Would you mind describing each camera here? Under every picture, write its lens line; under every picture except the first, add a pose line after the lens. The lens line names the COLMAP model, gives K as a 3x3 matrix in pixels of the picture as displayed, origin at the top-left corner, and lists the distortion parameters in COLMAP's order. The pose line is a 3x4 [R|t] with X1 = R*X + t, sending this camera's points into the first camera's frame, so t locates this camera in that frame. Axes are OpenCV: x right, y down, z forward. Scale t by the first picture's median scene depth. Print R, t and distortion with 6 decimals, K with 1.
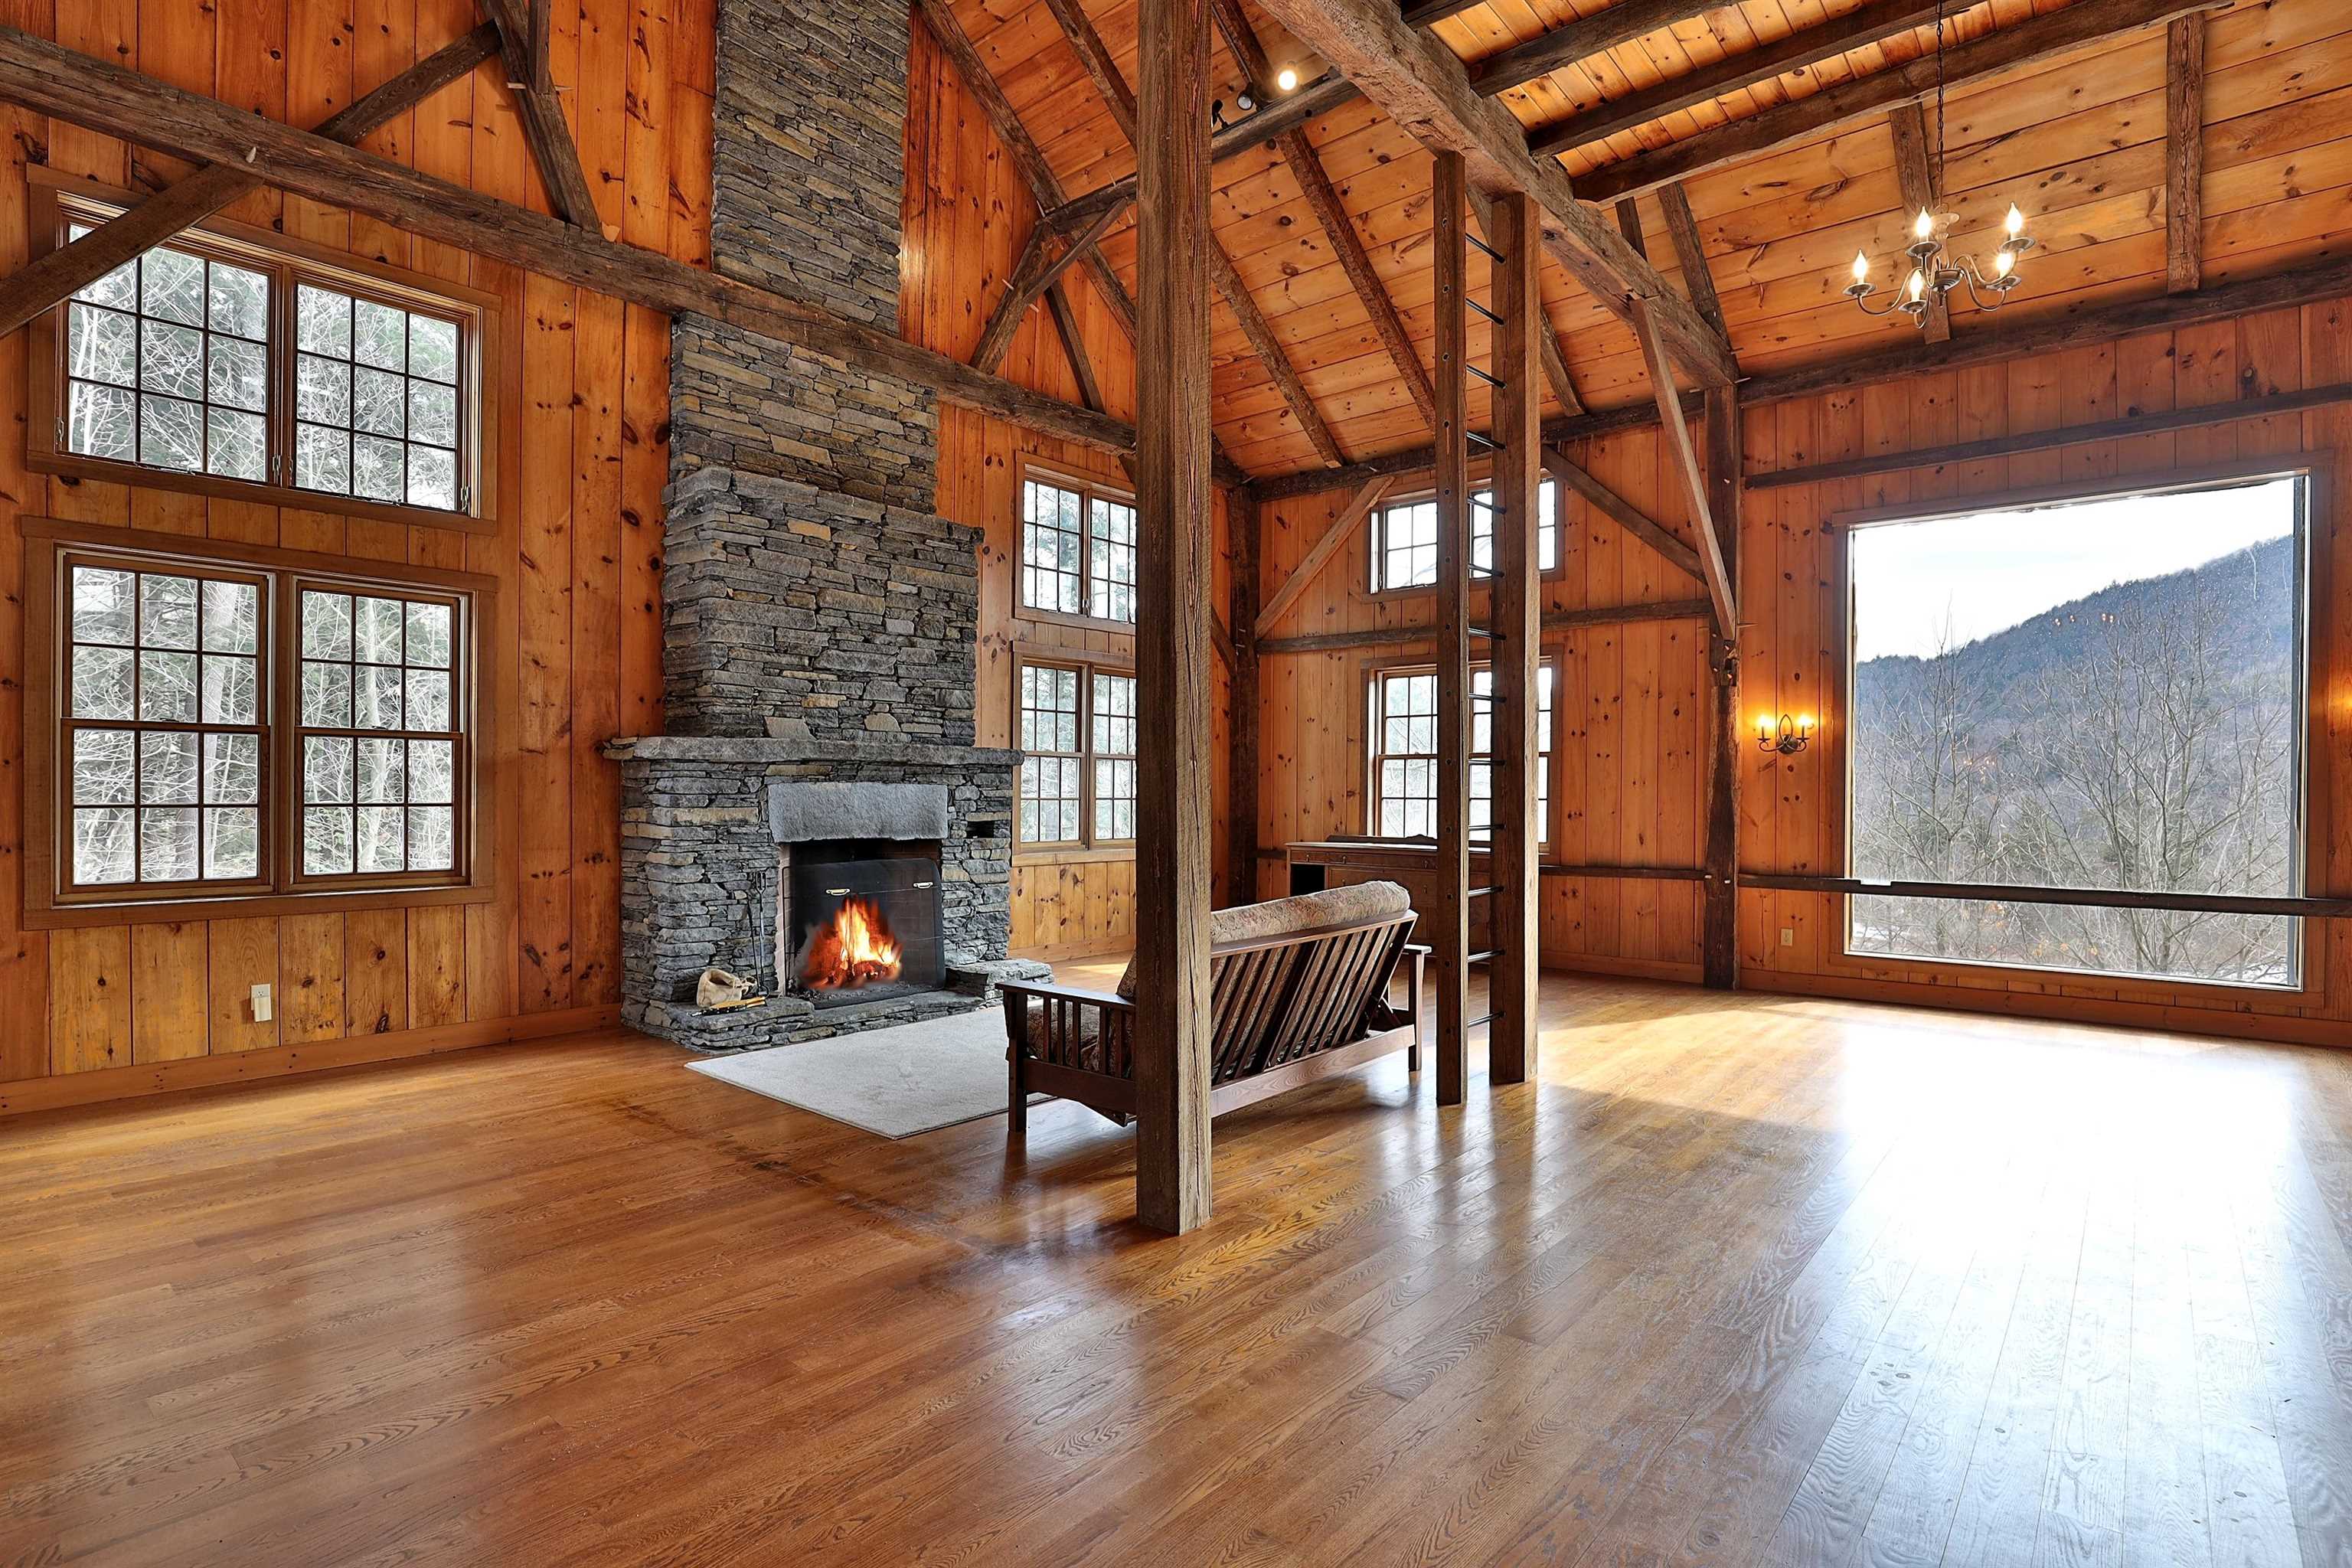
lens RADIAL K [[1158.4, 0, 1180.7], [0, 1158.4, 797.1], [0, 0, 1]] dist [-0.034037, 0.005328]
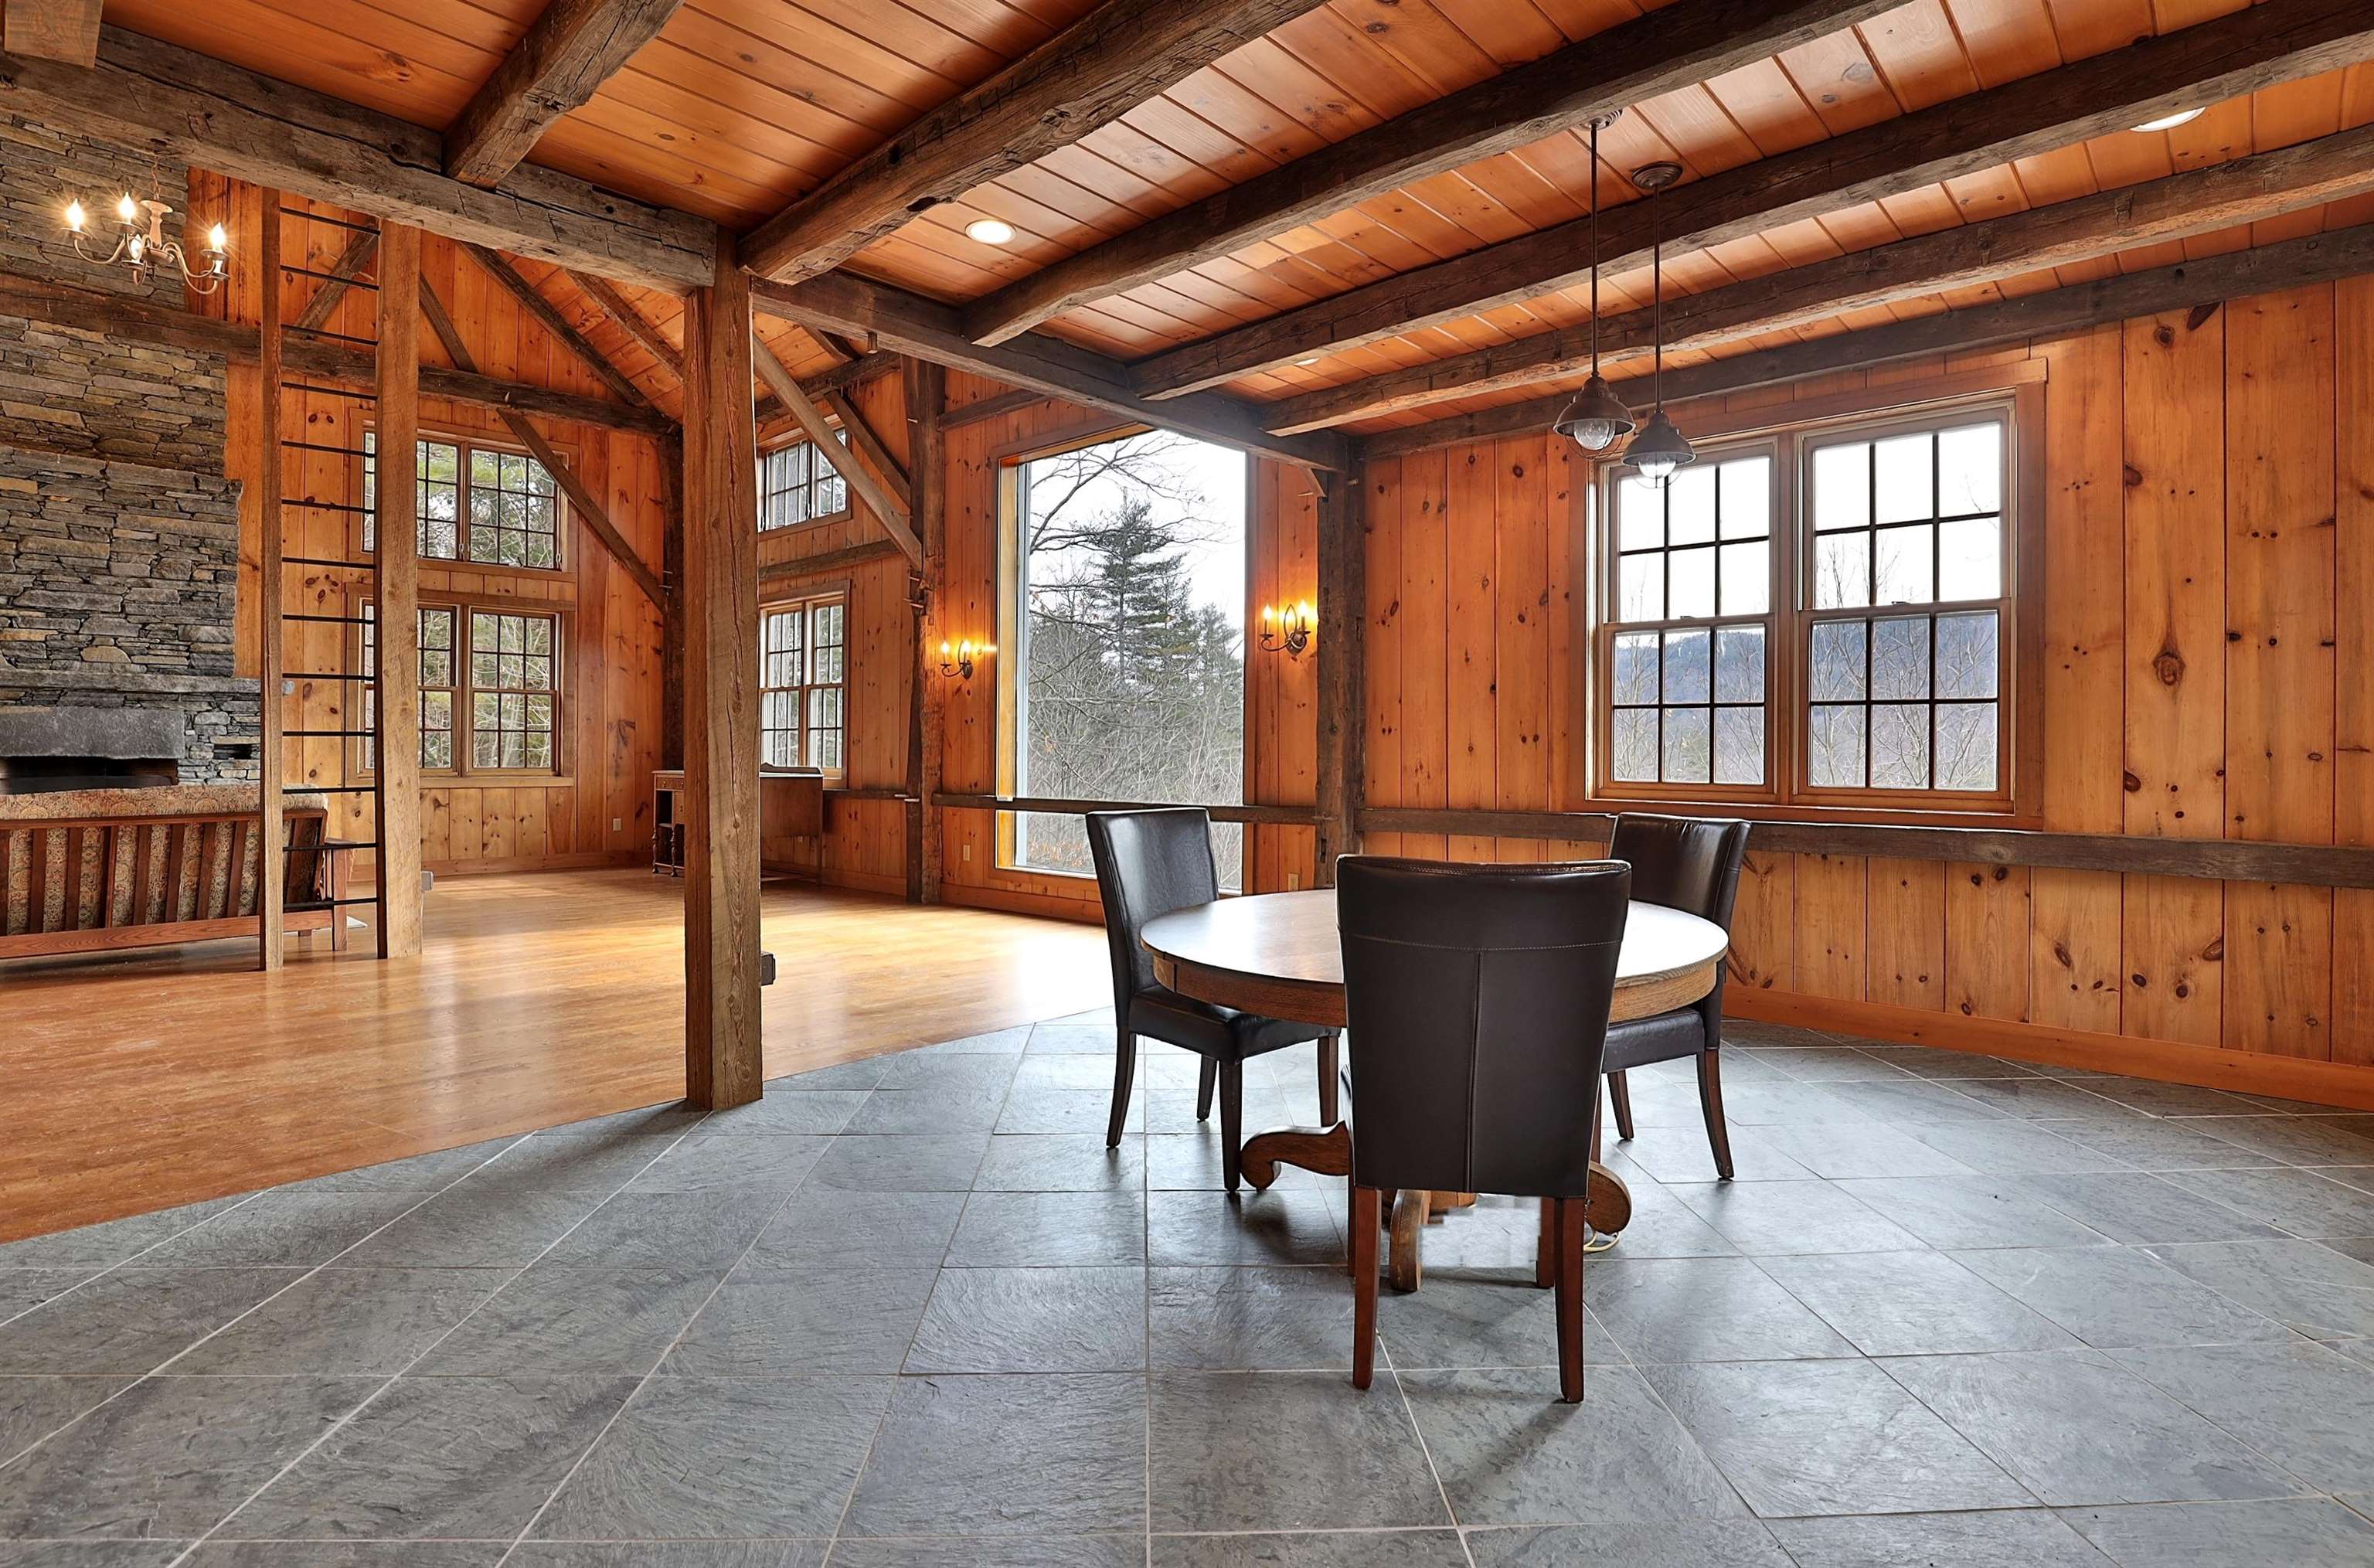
lens RADIAL K [[1192.6, 0, 1185.9], [0, 1192.6, 755.0], [0, 0, 1]] dist [-0.034141, 0.006811]
pose [[0.999093, -0.000993, -0.042562, 0.838498], [0.000966, 0.999999, -0.000655, 0.035295], [0.042563, 0.000613, 0.999094, -0.087261]]
